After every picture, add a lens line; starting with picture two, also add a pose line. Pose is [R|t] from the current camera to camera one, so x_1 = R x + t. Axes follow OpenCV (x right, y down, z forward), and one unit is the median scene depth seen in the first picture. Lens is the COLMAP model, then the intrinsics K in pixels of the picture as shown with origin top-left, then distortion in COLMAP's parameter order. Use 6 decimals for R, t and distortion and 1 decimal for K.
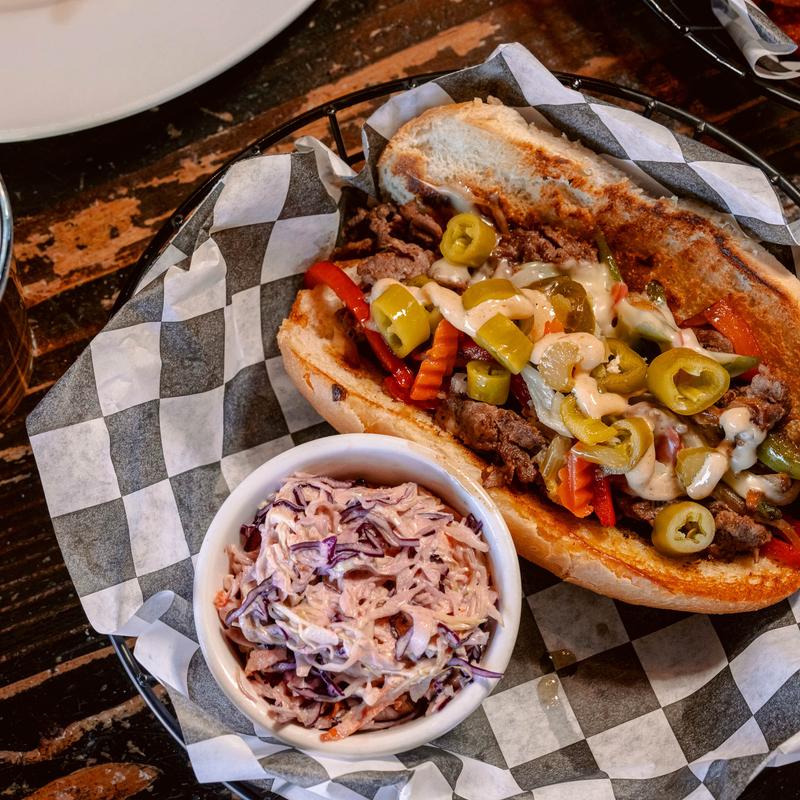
lens RADIAL K [[3703.0, 0, 400.0], [0, 3703.0, 400.0], [0, 0, 1]] dist [-0.088271, -6.589339]
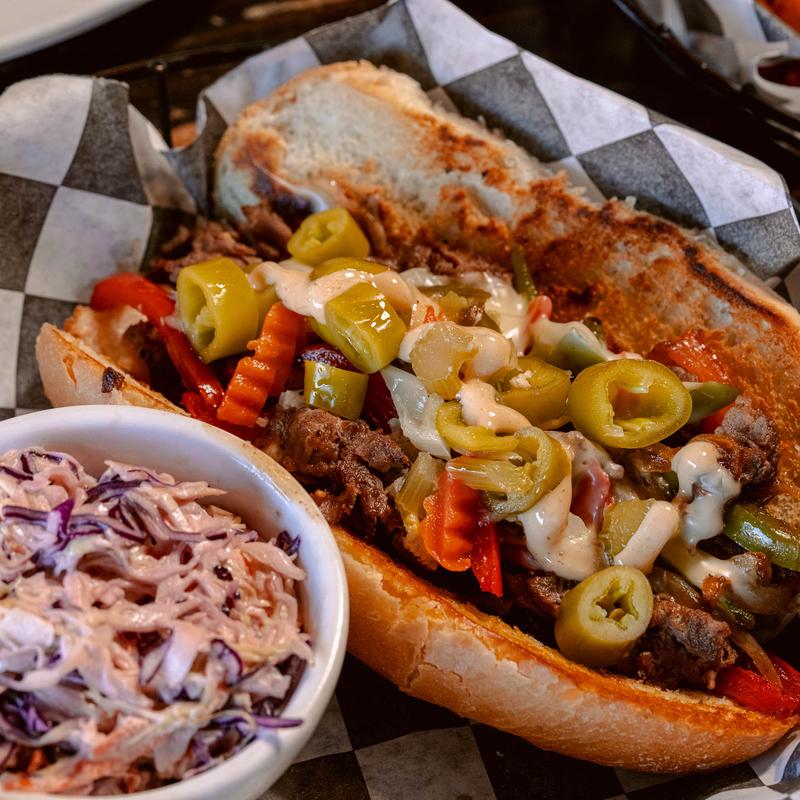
lens RADIAL K [[3703.0, 0, 400.0], [0, 3703.0, 400.0], [0, 0, 1]] dist [-0.088271, -6.589339]
pose [[0.993476, 0.113313, -0.012889, 0.044706], [-0.107734, 0.895425, -0.431980, 0.287021], [-0.037408, 0.430550, 0.901791, 0.392834]]
